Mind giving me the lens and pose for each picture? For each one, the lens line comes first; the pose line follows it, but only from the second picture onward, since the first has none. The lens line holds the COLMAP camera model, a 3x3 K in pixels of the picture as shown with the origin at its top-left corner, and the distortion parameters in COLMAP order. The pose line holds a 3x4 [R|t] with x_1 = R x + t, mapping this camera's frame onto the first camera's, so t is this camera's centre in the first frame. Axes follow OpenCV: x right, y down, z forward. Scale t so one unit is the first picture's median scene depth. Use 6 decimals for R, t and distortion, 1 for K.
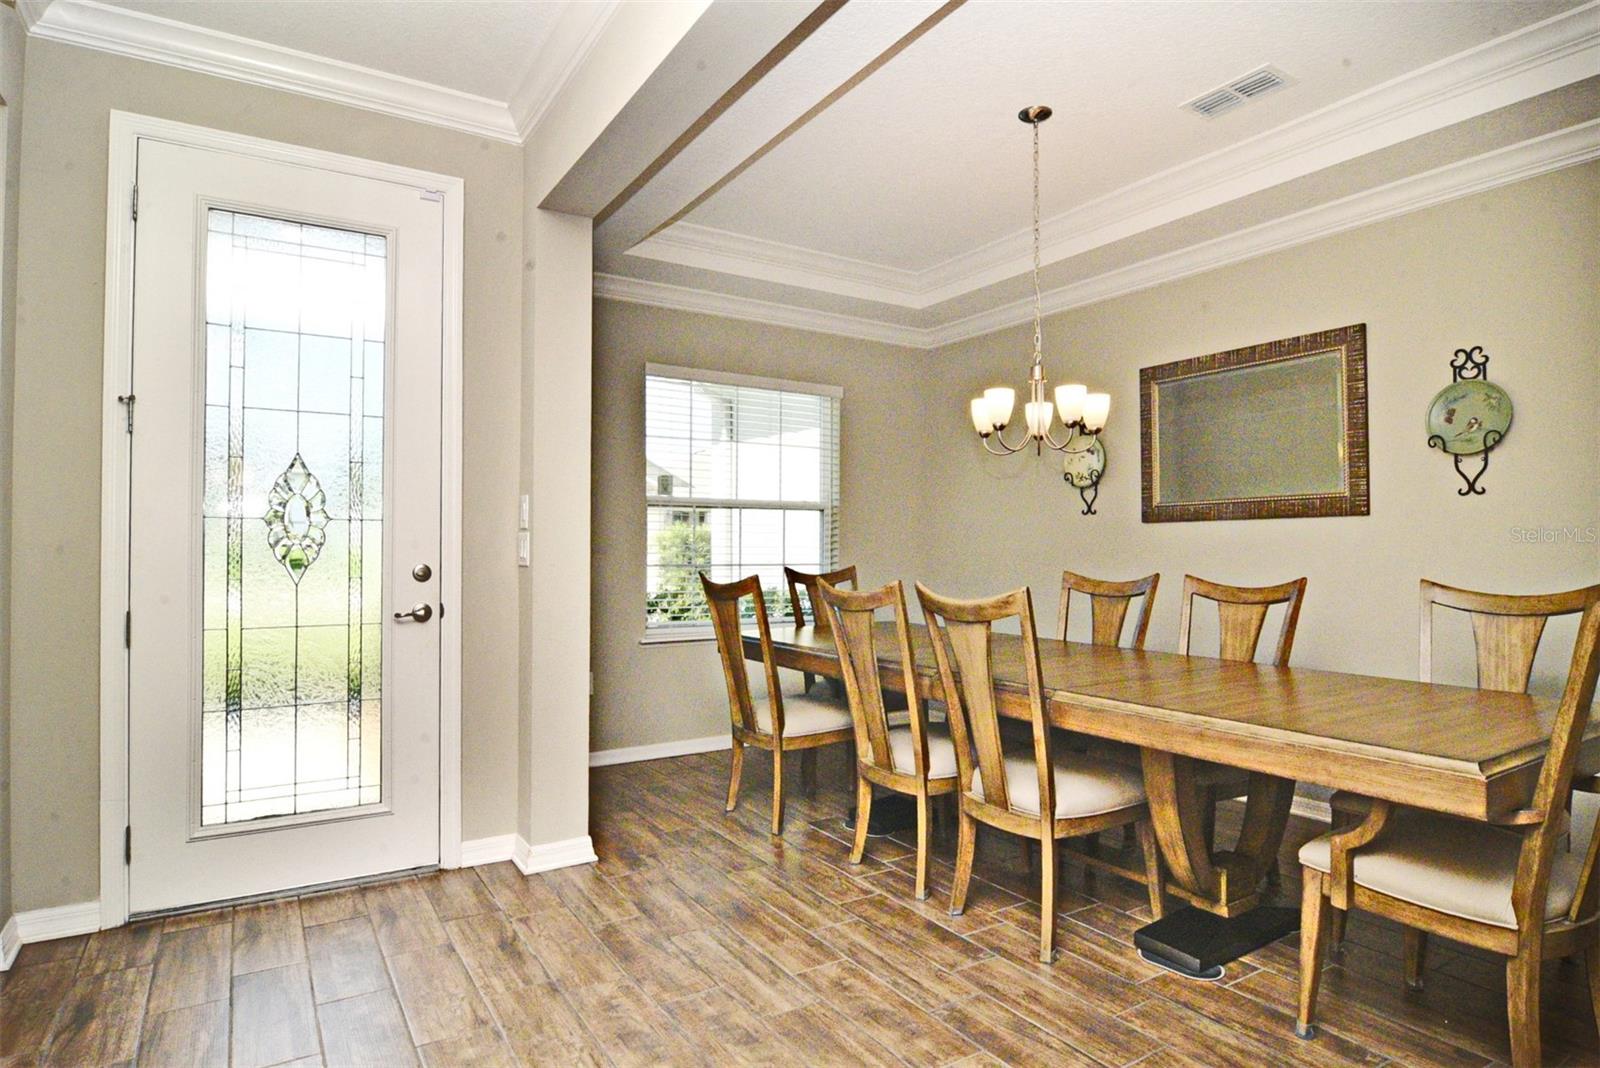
lens RADIAL K [[877.8, 0, 800.0], [0, 877.8, 534.0], [0, 0, 1]] dist [-0.015421, -0.002011]
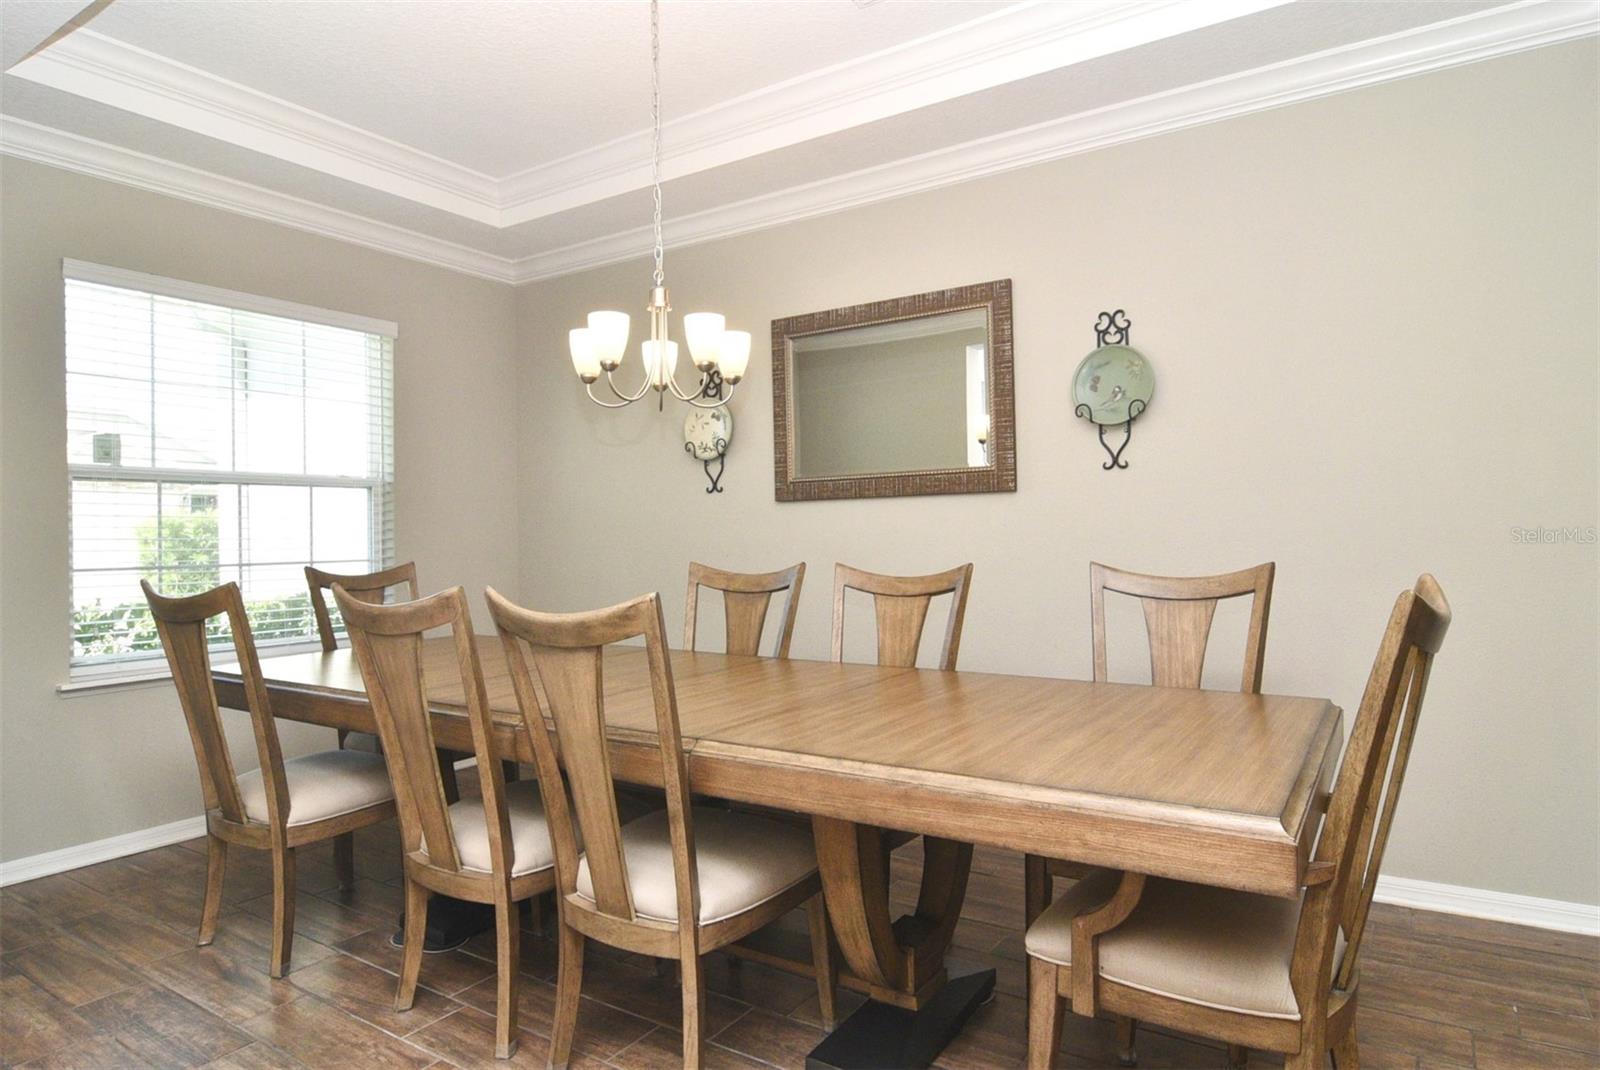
lens RADIAL K [[929.1, 0, 800.5], [0, 929.1, 521.8], [0, 0, 1]] dist [-0.016760, -0.001107]
pose [[0.907788, -0.011279, 0.419278, 0.047926], [0.010492, 0.999936, 0.004184, 0.003808], [-0.419298, 0.000601, 0.907848, 0.236877]]
